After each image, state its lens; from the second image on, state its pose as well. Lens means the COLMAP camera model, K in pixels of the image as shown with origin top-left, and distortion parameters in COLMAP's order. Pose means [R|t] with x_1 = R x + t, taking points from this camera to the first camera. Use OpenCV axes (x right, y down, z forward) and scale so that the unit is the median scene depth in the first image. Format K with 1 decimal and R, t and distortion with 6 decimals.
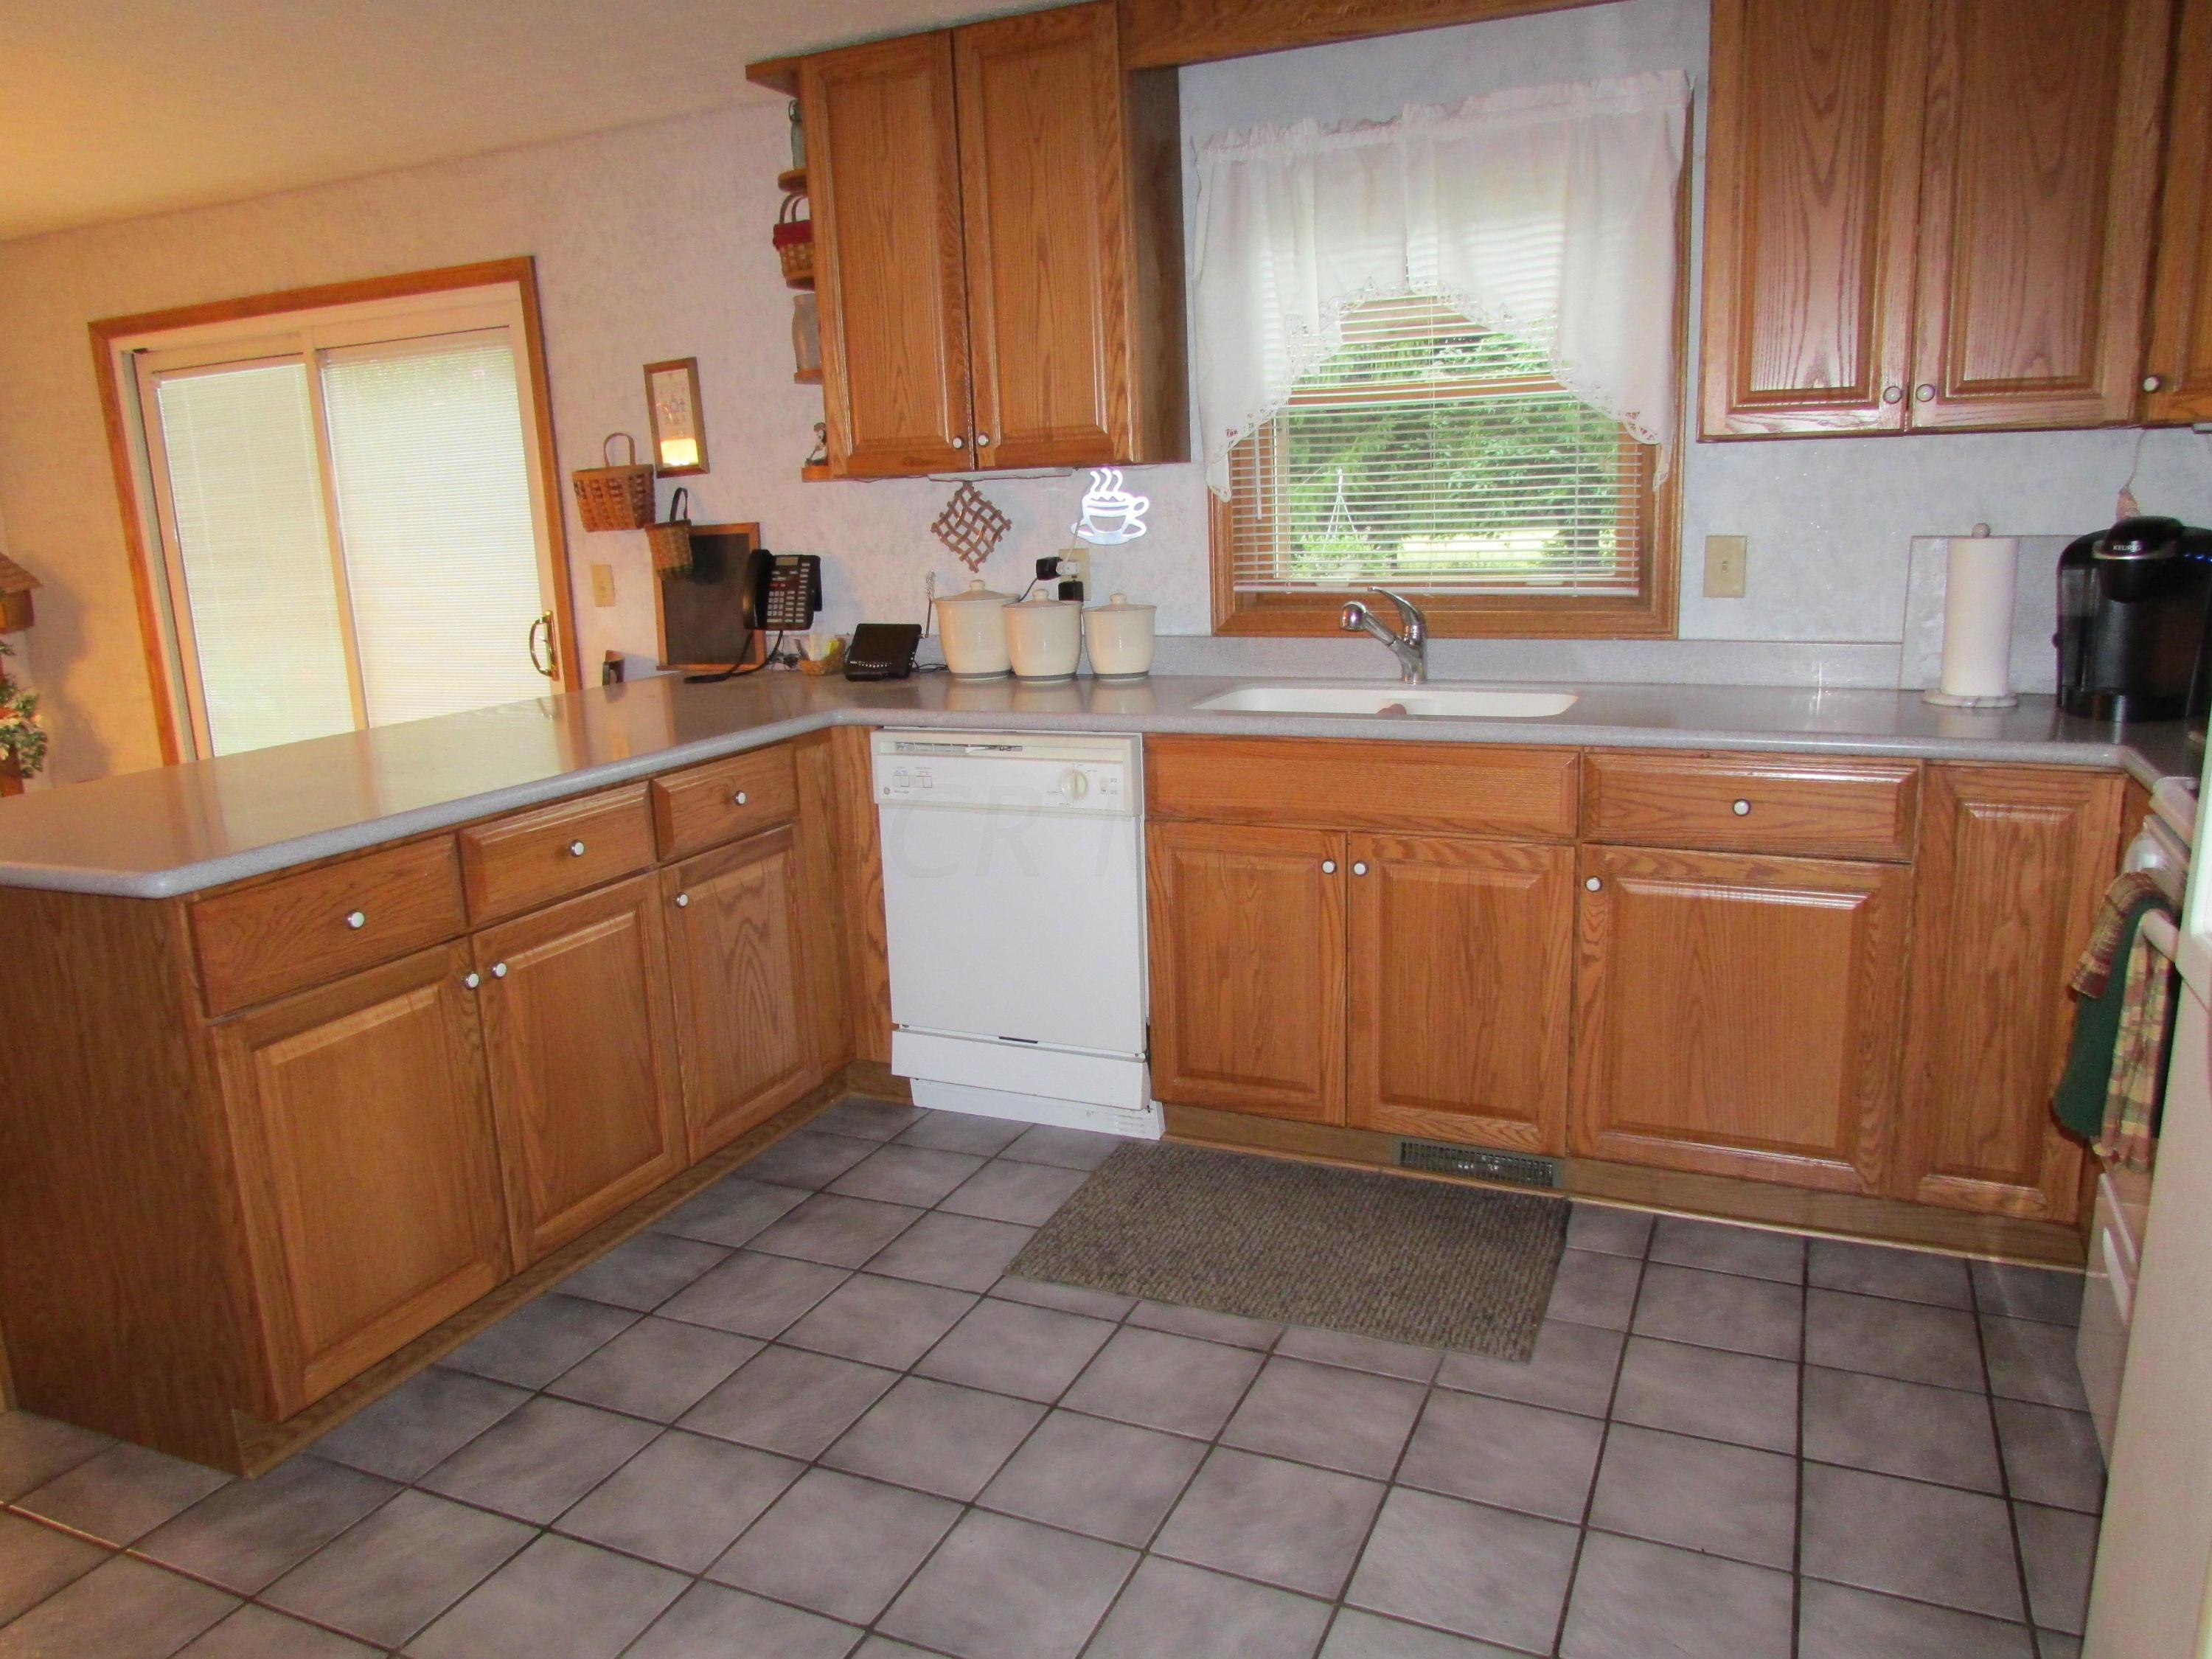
lens RADIAL K [[1588.1, 0, 1098.8], [0, 1588.1, 829.7], [0, 0, 1]] dist [-0.003884, 0.002008]
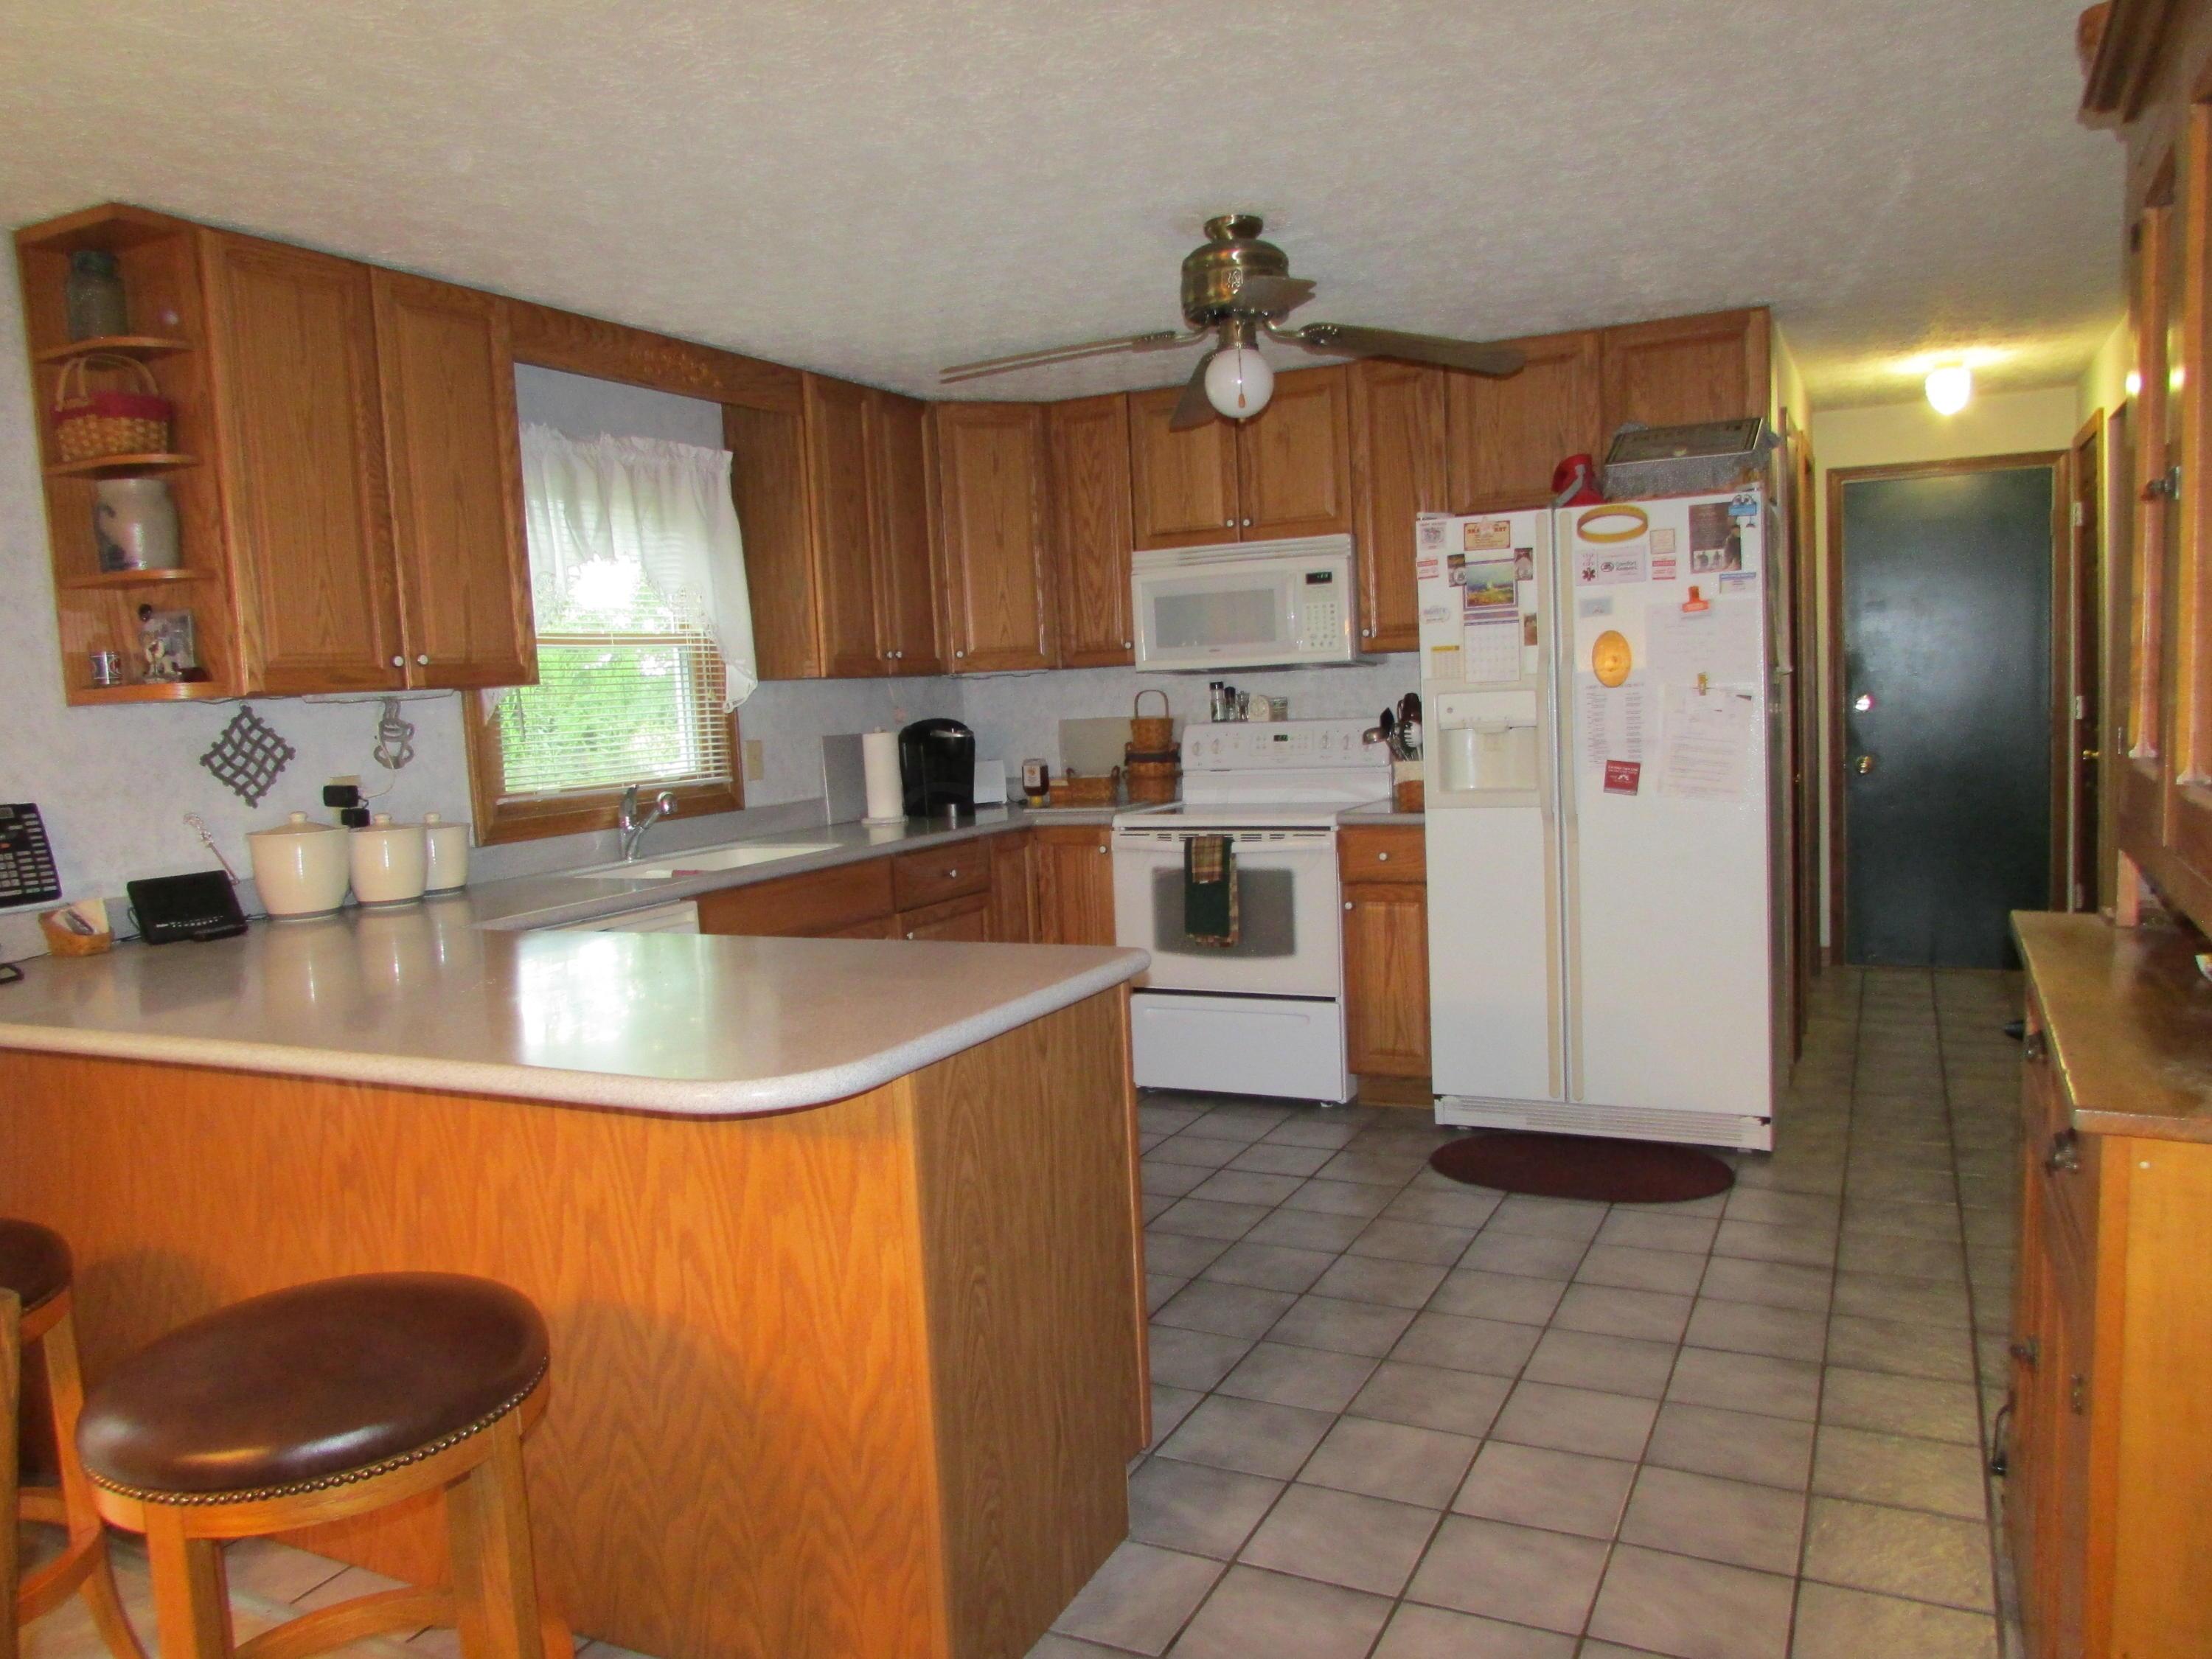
lens RADIAL K [[1588.1, 0, 1101.9], [0, 1588.1, 835.9], [0, 0, 1]] dist [-0.003884, 0.002008]
pose [[0.044707, -0.057053, 0.997370, -0.958126], [0.260260, 0.964558, 0.043510, -0.062134], [-0.964503, 0.257630, 0.057971, 0.499048]]
